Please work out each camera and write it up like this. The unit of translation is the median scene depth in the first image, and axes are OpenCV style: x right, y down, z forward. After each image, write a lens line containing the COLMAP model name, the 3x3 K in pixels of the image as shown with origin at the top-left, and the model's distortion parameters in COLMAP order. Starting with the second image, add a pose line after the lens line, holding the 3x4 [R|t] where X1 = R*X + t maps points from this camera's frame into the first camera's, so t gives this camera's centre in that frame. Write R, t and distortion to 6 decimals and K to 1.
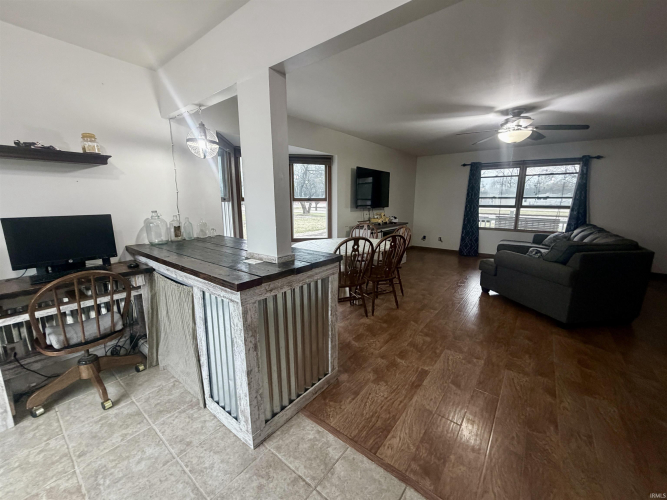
lens RADIAL K [[266.0, 0, 333.2], [0, 266.0, 251.2], [0, 0, 1]] dist [0.002572, -0.000556]
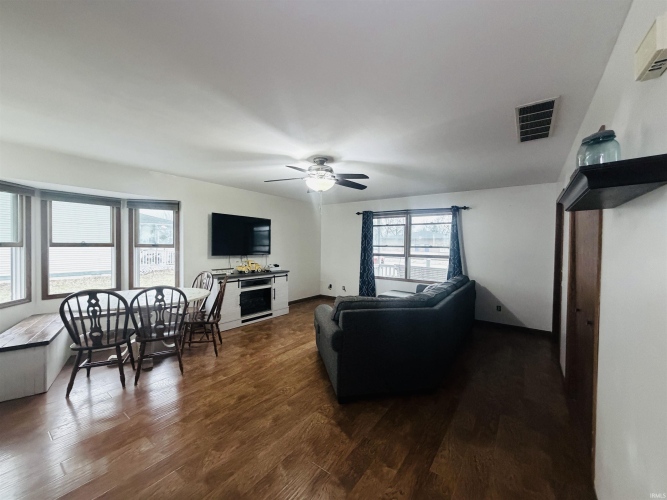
lens RADIAL K [[266.0, 0, 331.4], [0, 266.0, 250.5], [0, 0, 1]] dist [0.002572, -0.000556]
pose [[0.999604, 0.012663, 0.025119, 0.977286], [-0.008148, 0.985007, -0.172324, -0.041195], [-0.026925, 0.172051, 0.984720, 0.124251]]
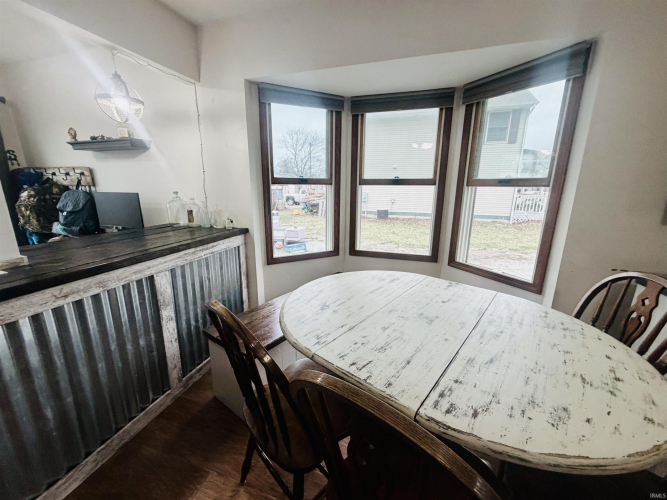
lens RADIAL K [[266.0, 0, 332.1], [0, 266.0, 249.7], [0, 0, 1]] dist [0.002572, -0.000556]
pose [[0.344961, 0.224304, -0.911422, 0.435626], [-0.188100, 0.967848, 0.166997, -0.211370], [0.919576, 0.113831, 0.376062, 1.156595]]
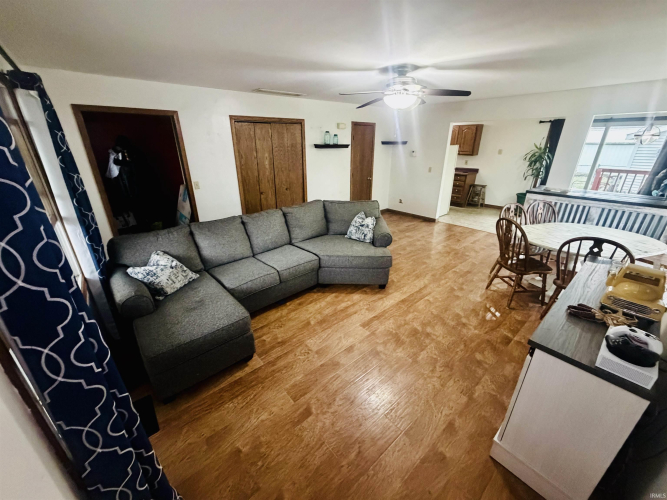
lens RADIAL K [[266.0, 0, 332.6], [0, 266.0, 249.3], [0, 0, 1]] dist [0.002572, -0.000556]
pose [[-0.980056, -0.072399, 0.185062, 0.975440], [0.040622, 0.838616, 0.543206, -0.708006], [-0.194524, 0.539890, -0.818950, 2.803438]]
